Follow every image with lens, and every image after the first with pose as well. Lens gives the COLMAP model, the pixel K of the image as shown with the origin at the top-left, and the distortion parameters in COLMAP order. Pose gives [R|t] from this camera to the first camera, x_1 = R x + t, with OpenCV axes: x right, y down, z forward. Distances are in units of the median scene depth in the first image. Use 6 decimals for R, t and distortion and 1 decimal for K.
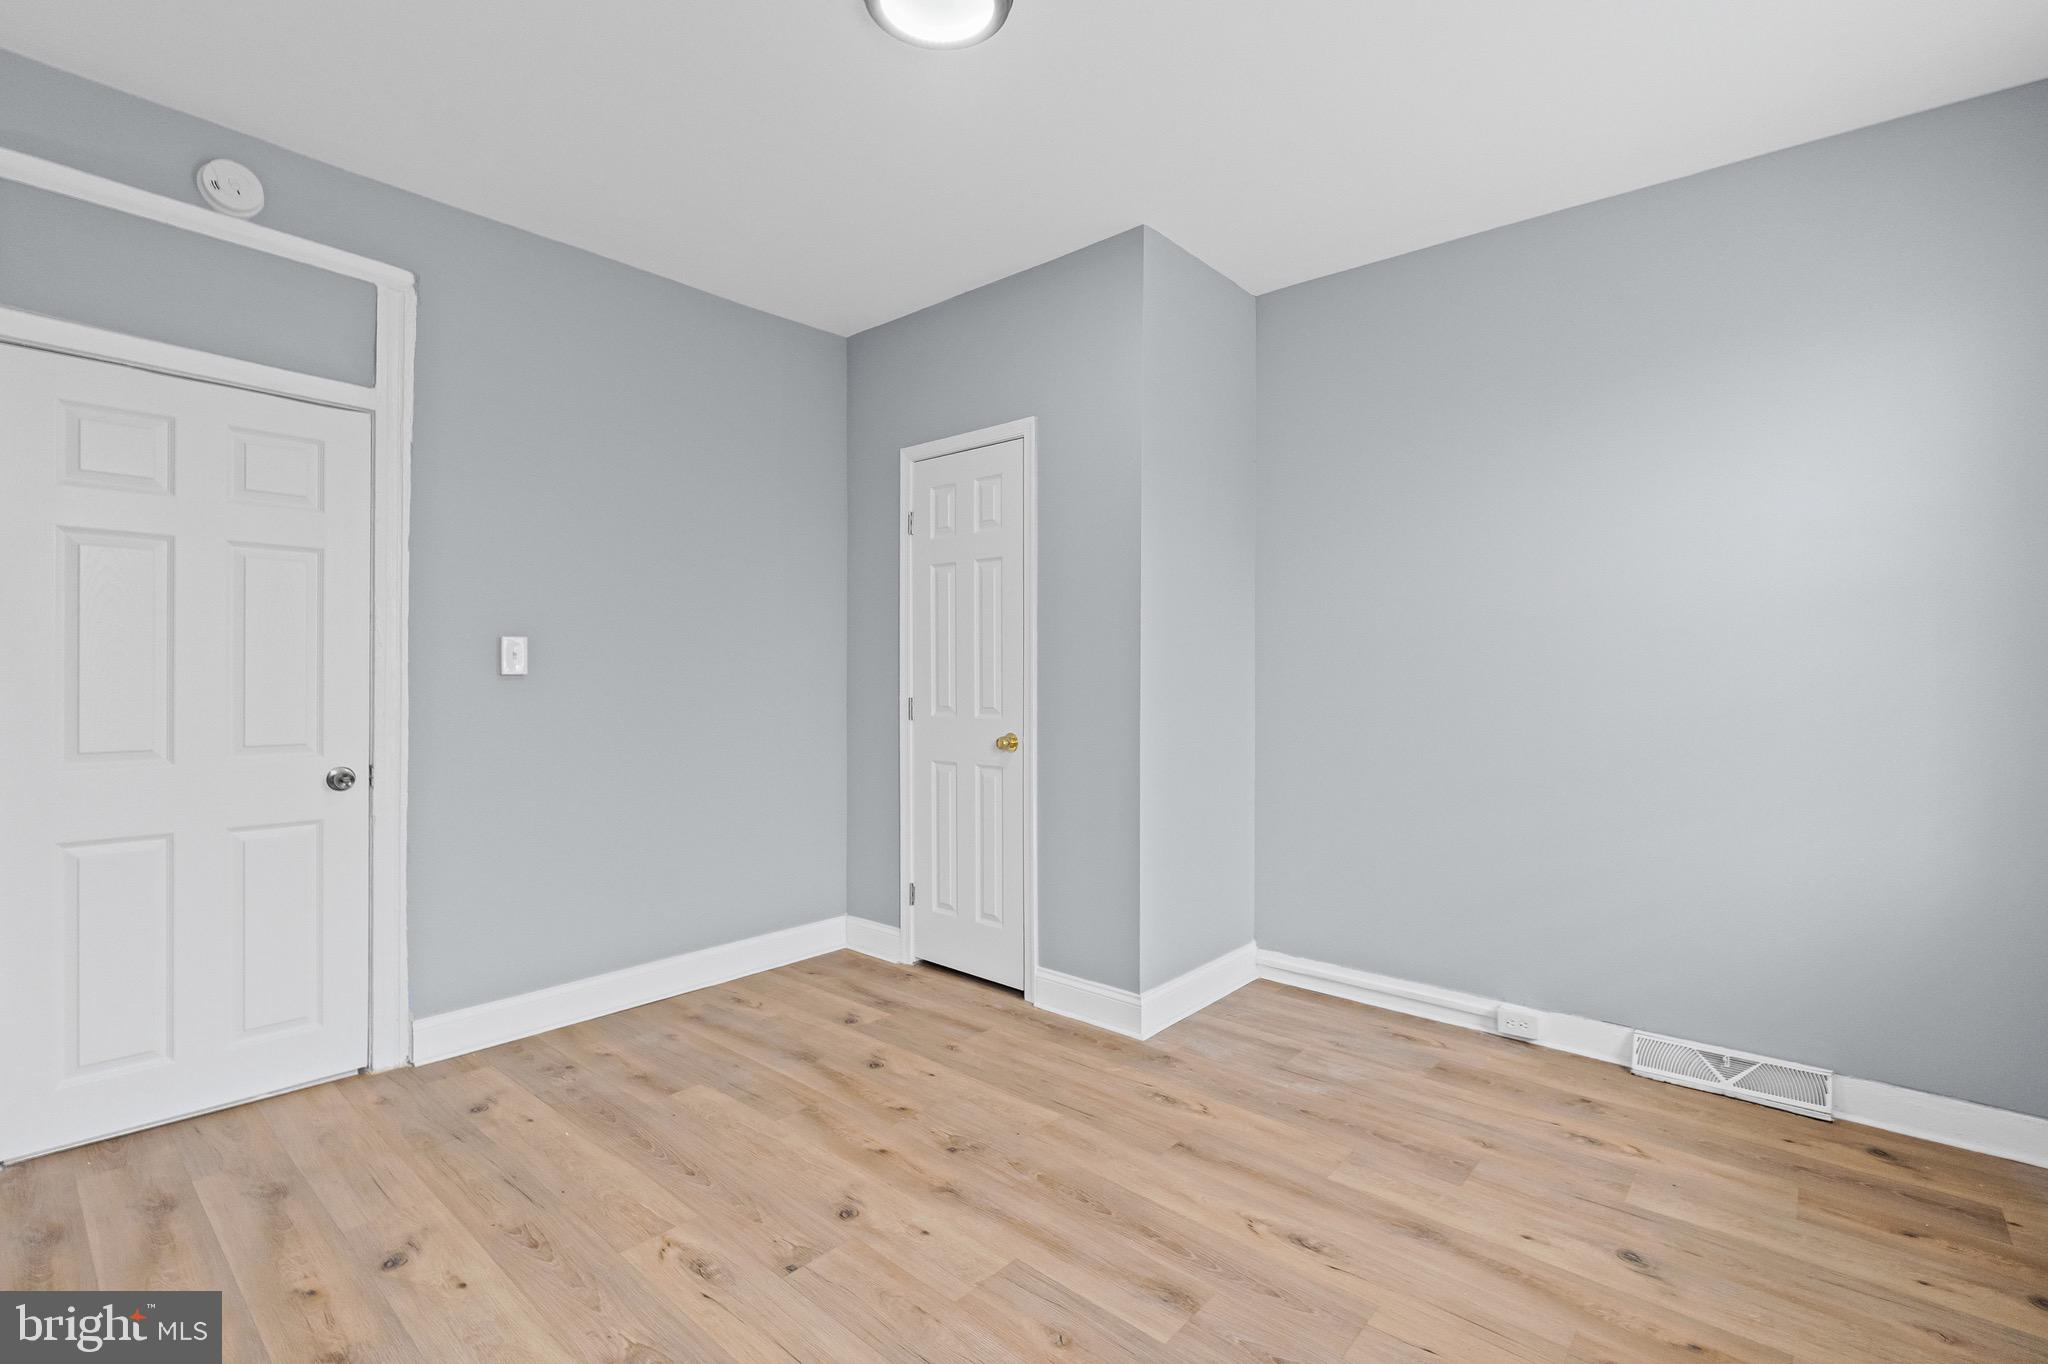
lens RADIAL K [[920.1, 0, 1024.0], [0, 920.1, 682.0], [0, 0, 1]] dist [-0.001781, 0.000441]
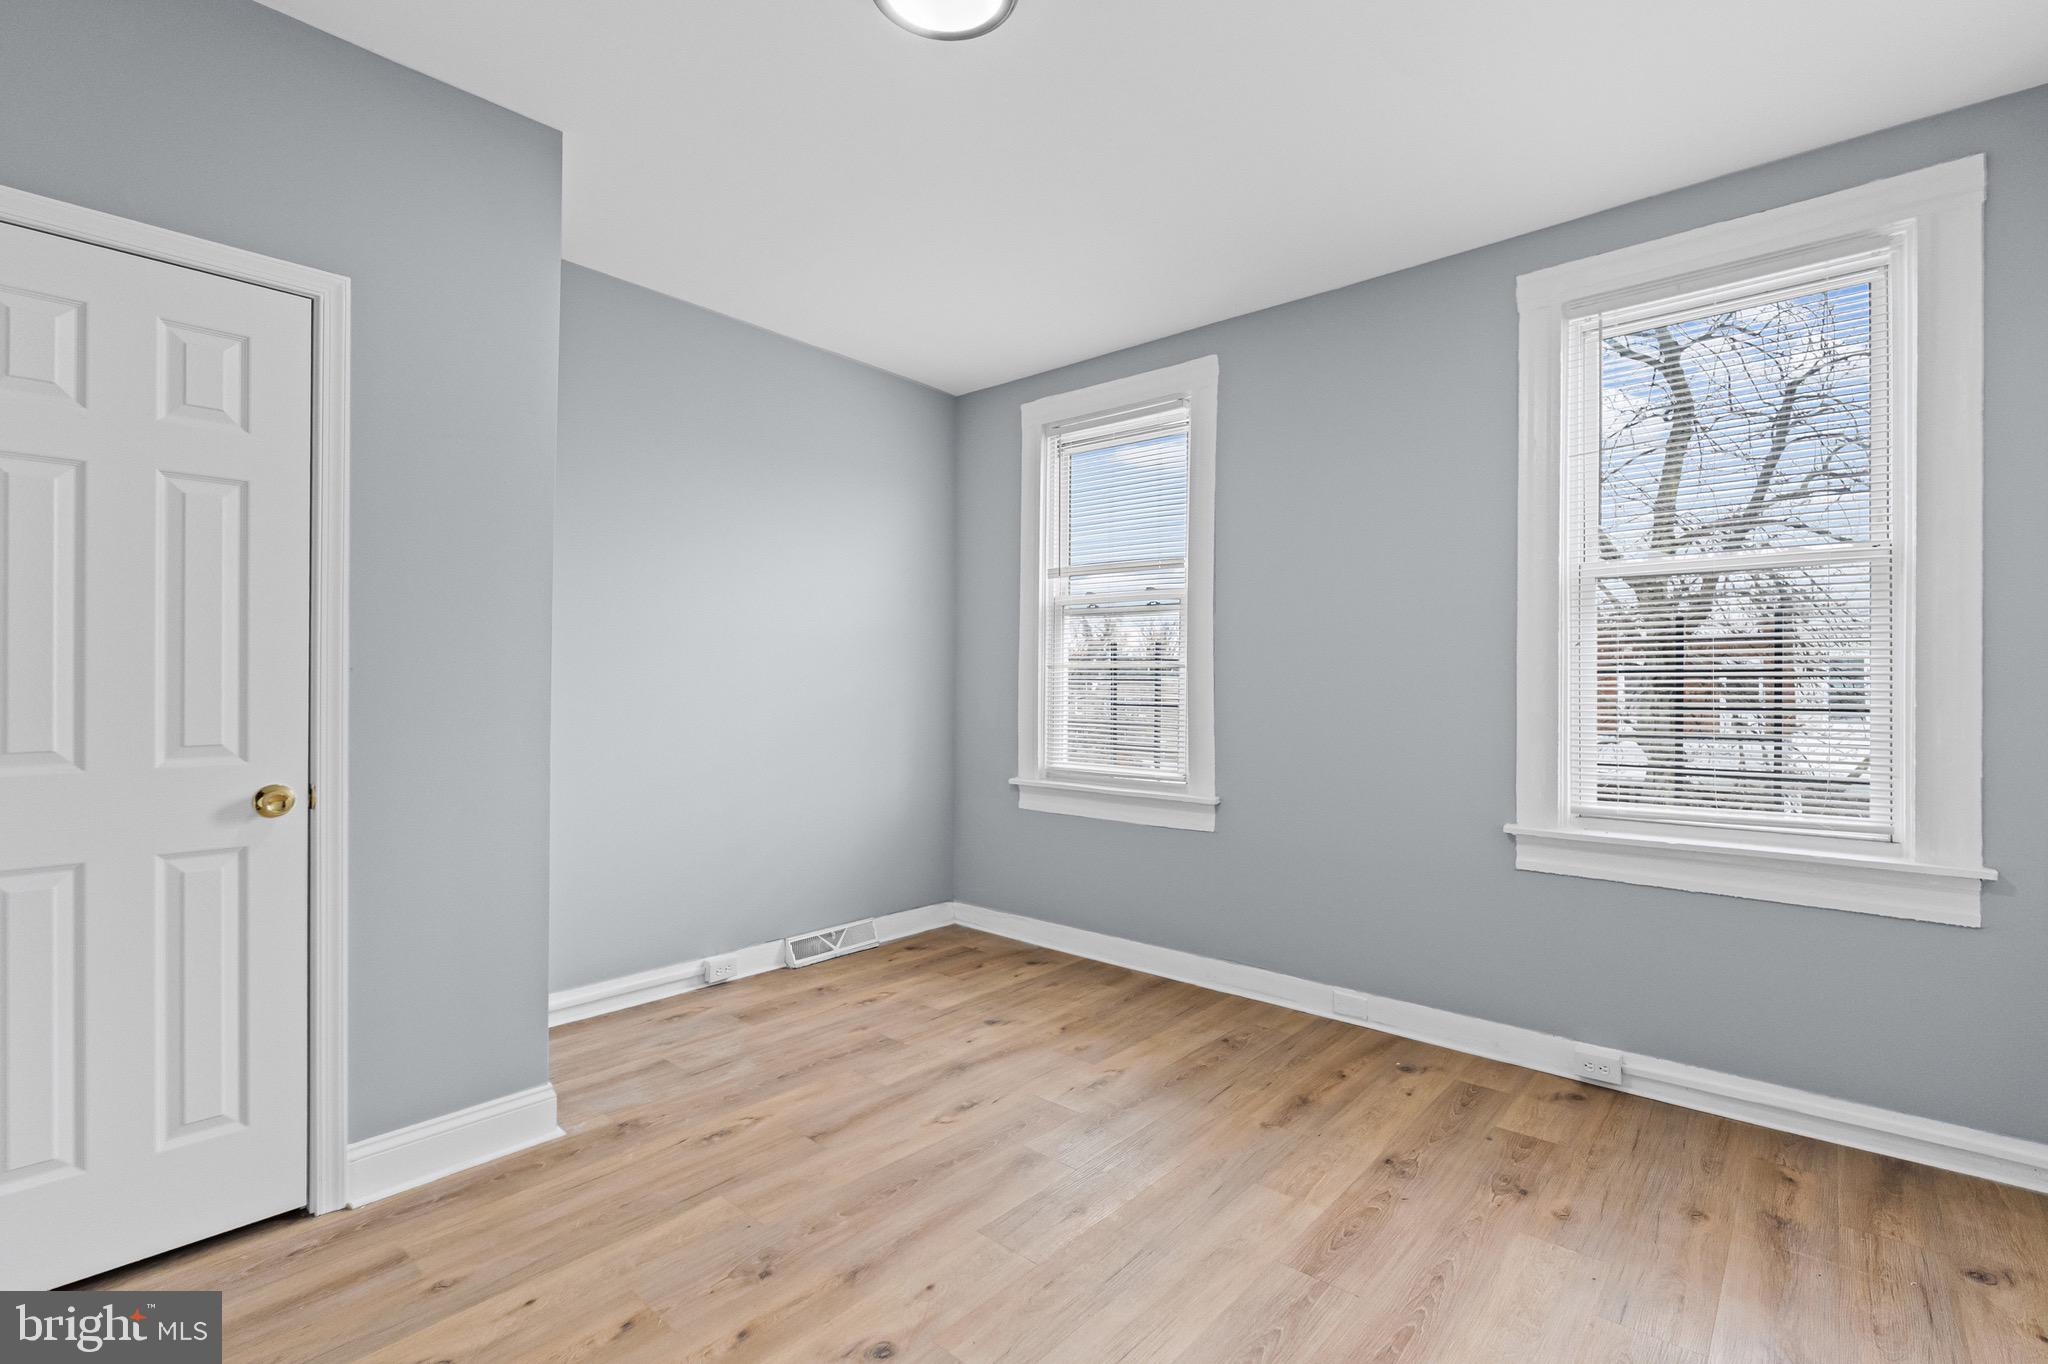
lens RADIAL K [[920.1, 0, 1024.0], [0, 920.1, 682.0], [0, 0, 1]] dist [-0.001781, 0.000441]
pose [[0.001388, -0.000031, 0.999999, -0.809150], [-0.002302, 0.999997, 0.000034, -0.015681], [-0.999996, -0.002302, 0.001388, 0.697541]]
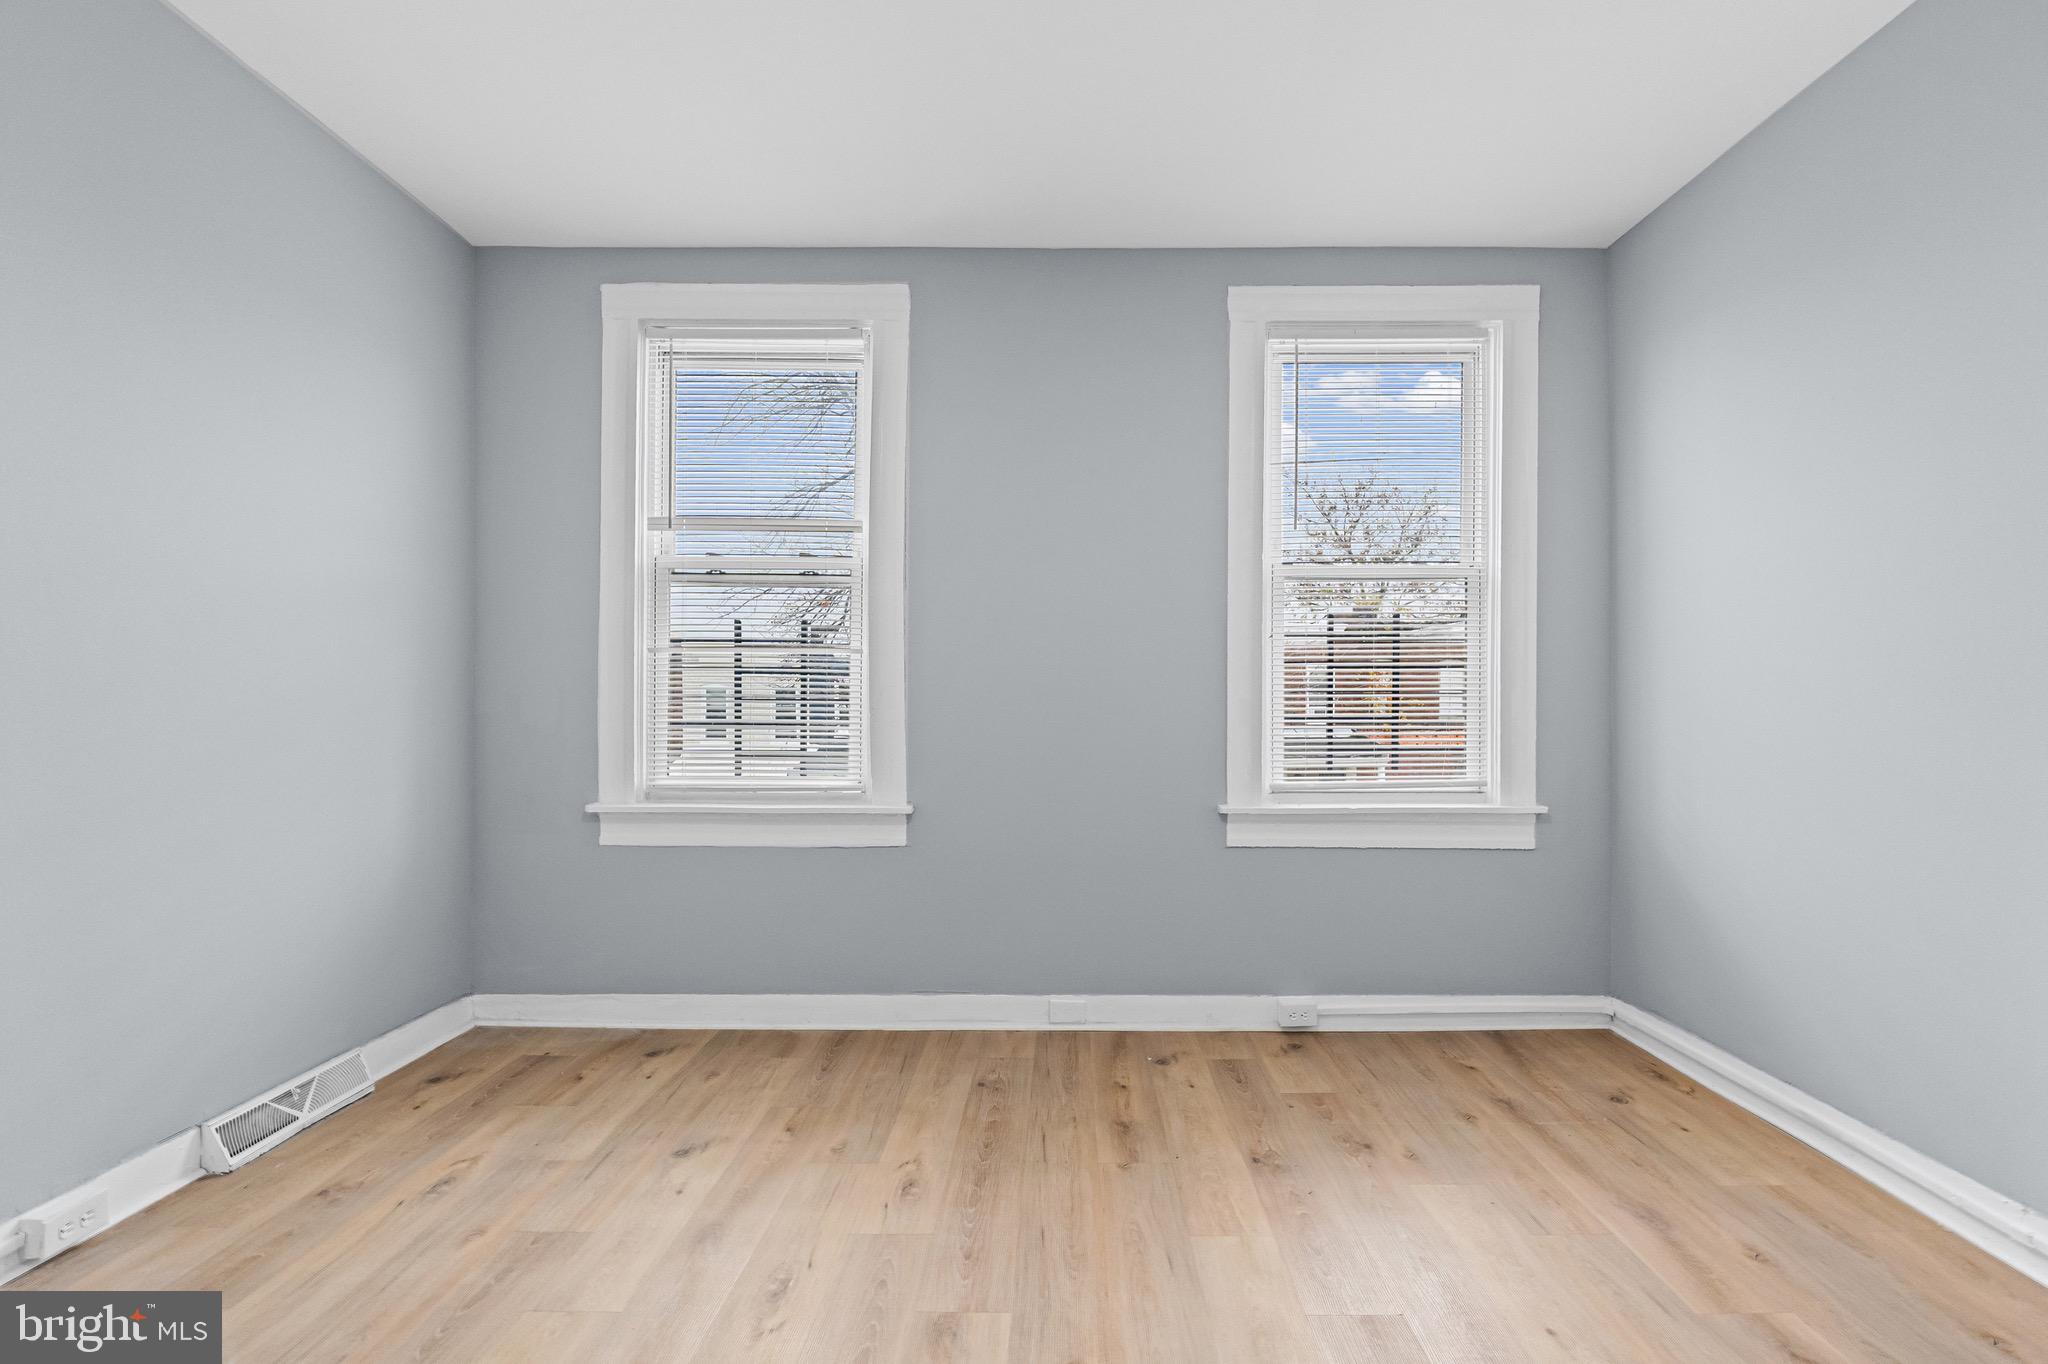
lens RADIAL K [[917.0, 0, 1049.3], [0, 917.0, 701.5], [0, 0, 1]] dist [-0.003445, 0.000987]
pose [[-0.656102, -0.006011, 0.754648, -0.417242], [-0.002426, 0.999980, 0.005857, 0.018057], [-0.754668, 0.002012, -0.656104, 1.060710]]
